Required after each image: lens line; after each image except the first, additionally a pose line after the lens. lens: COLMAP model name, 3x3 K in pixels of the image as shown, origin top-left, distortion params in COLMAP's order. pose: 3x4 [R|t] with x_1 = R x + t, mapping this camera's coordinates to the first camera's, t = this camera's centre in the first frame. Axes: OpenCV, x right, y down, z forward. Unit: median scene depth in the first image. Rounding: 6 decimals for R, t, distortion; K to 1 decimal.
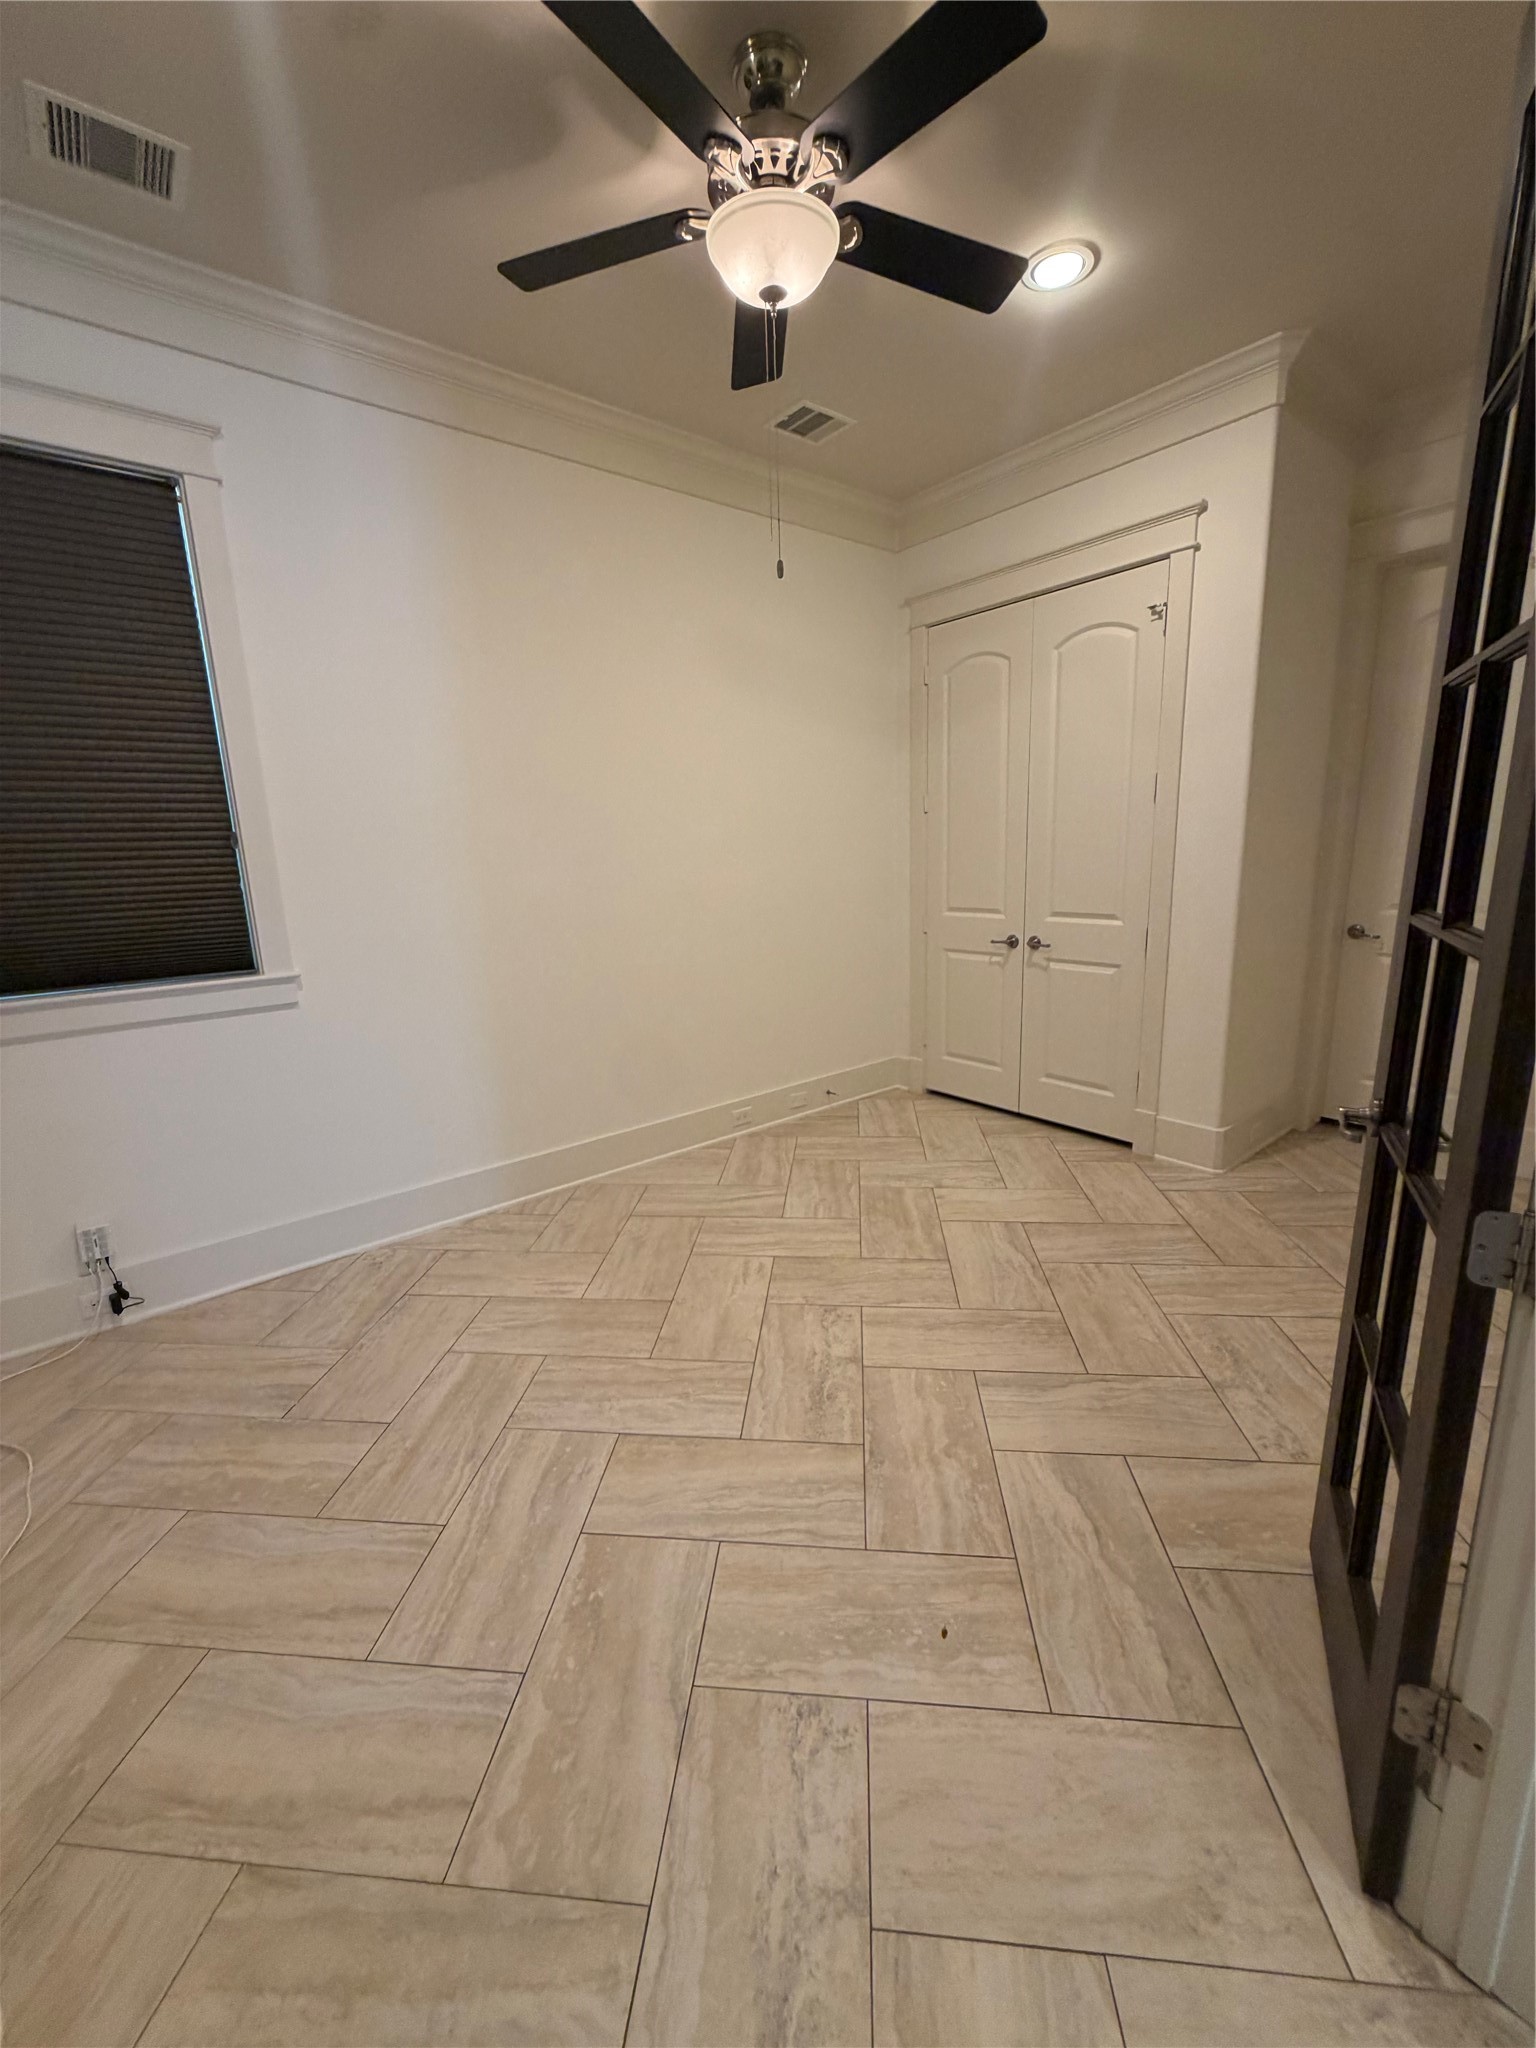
lens RADIAL K [[819.7, 0, 764.5], [0, 819.7, 1022.3], [0, 0, 1]] dist [-0.001283, -0.000049]
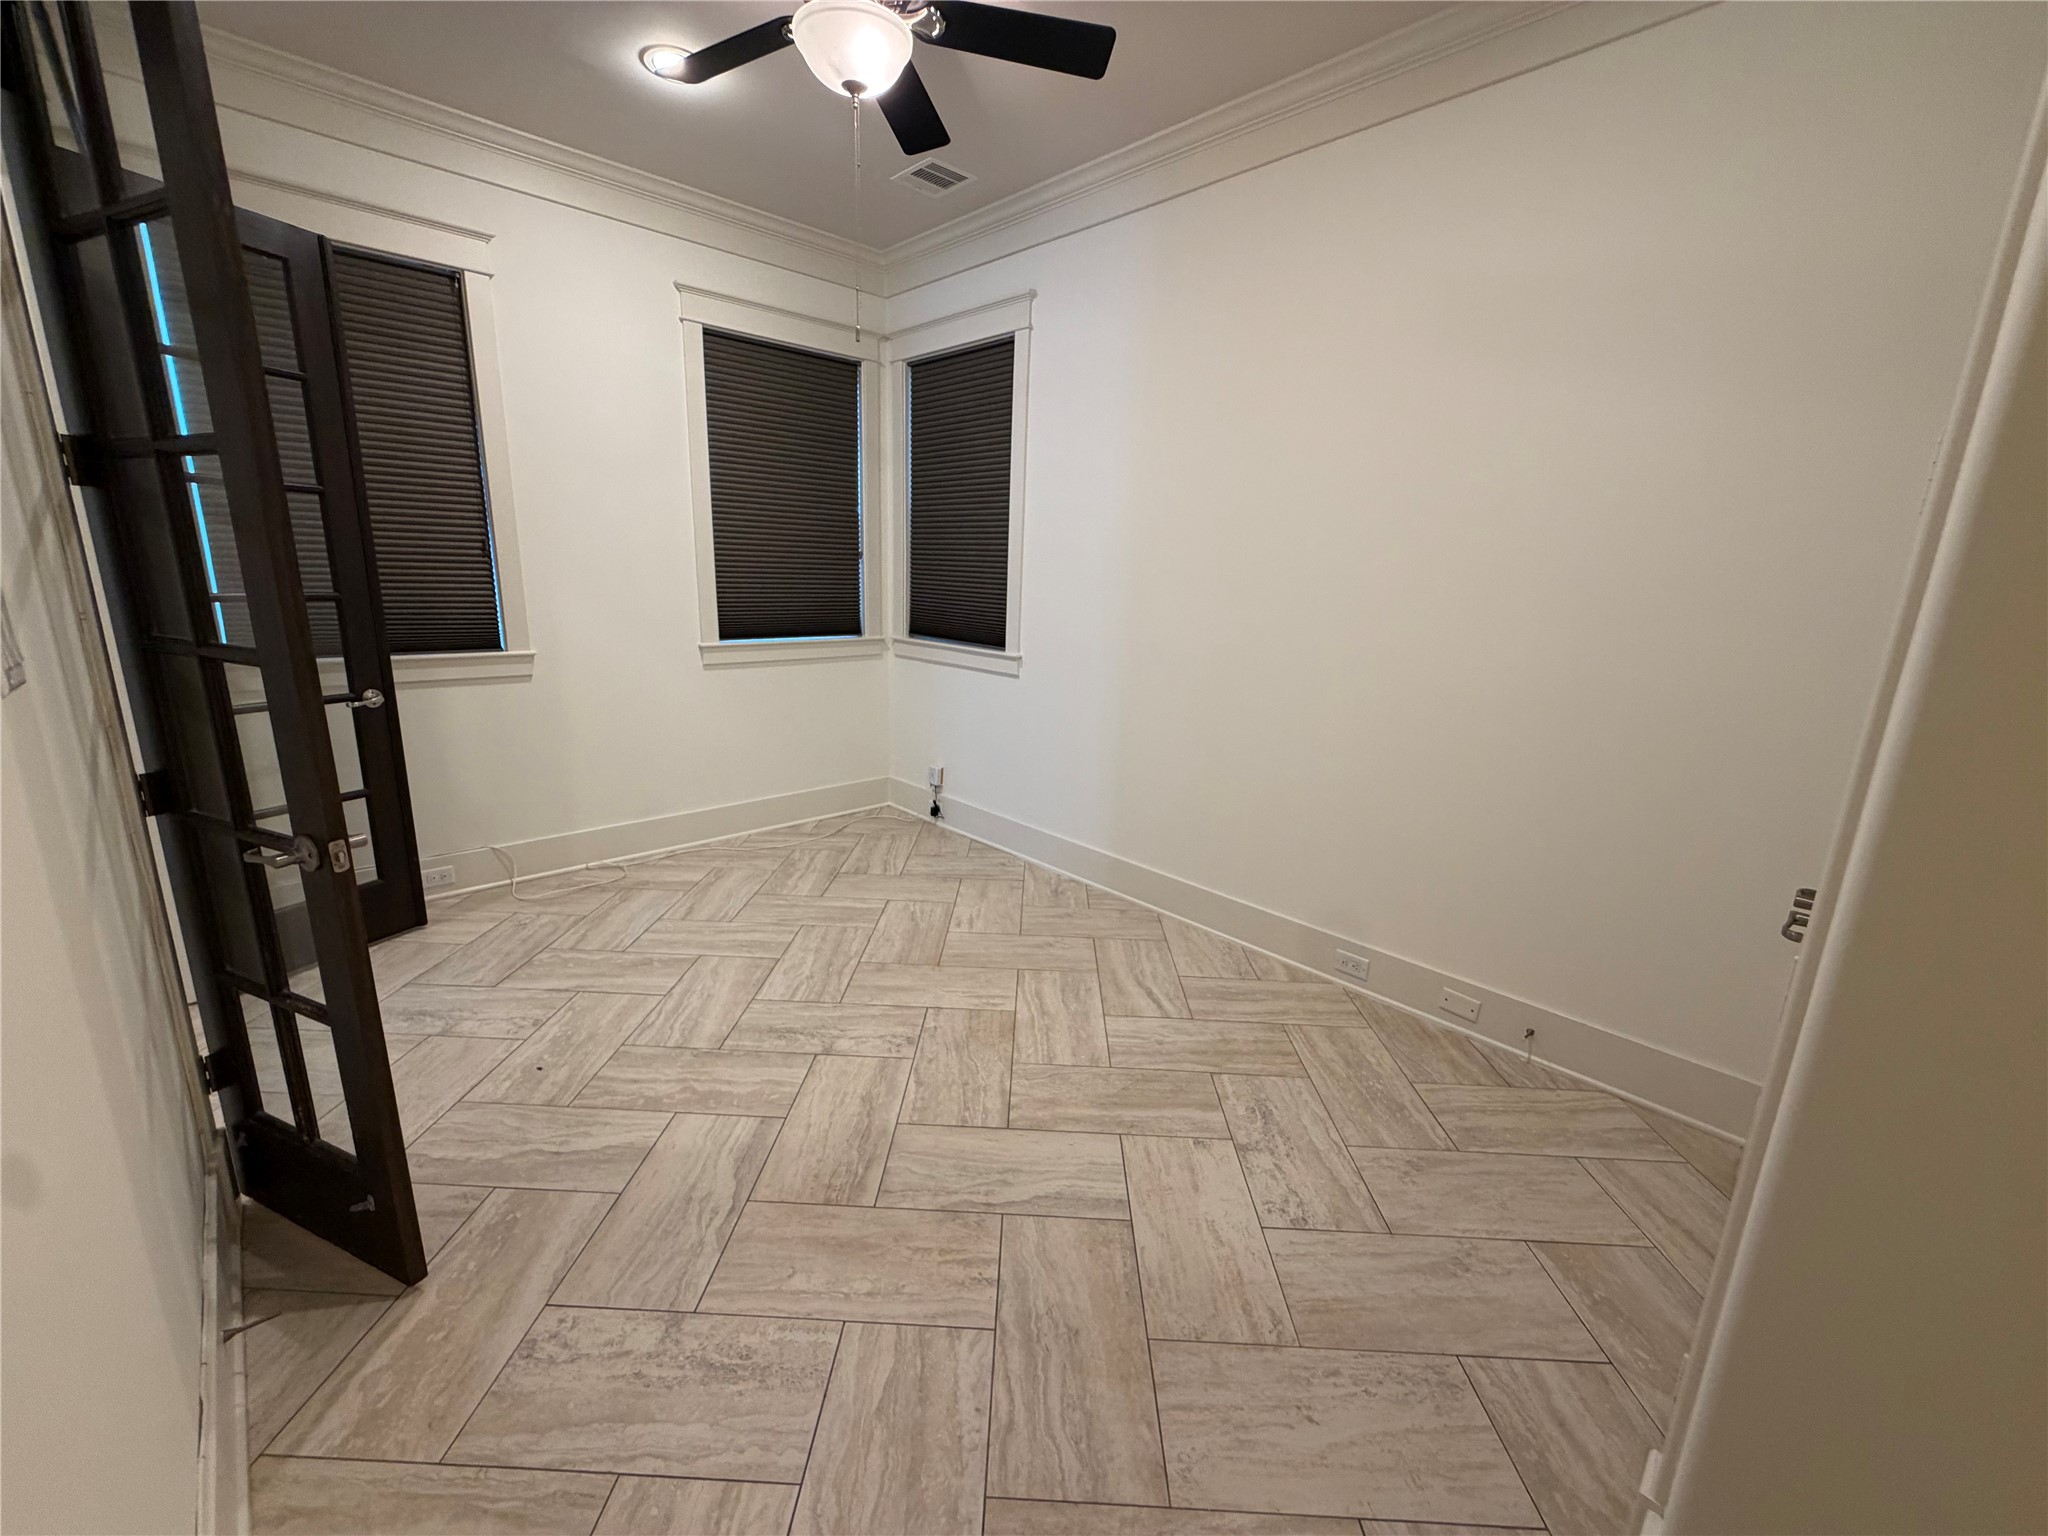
lens RADIAL K [[819.7, 0, 1018.3], [0, 819.7, 765.1], [0, 0, 1]] dist [-0.001283, -0.000049]
pose [[0.073557, 0.268051, -0.960593, 1.002621], [-0.248607, 0.937723, 0.242632, -0.258552], [0.965807, 0.220962, 0.135616, 0.936004]]
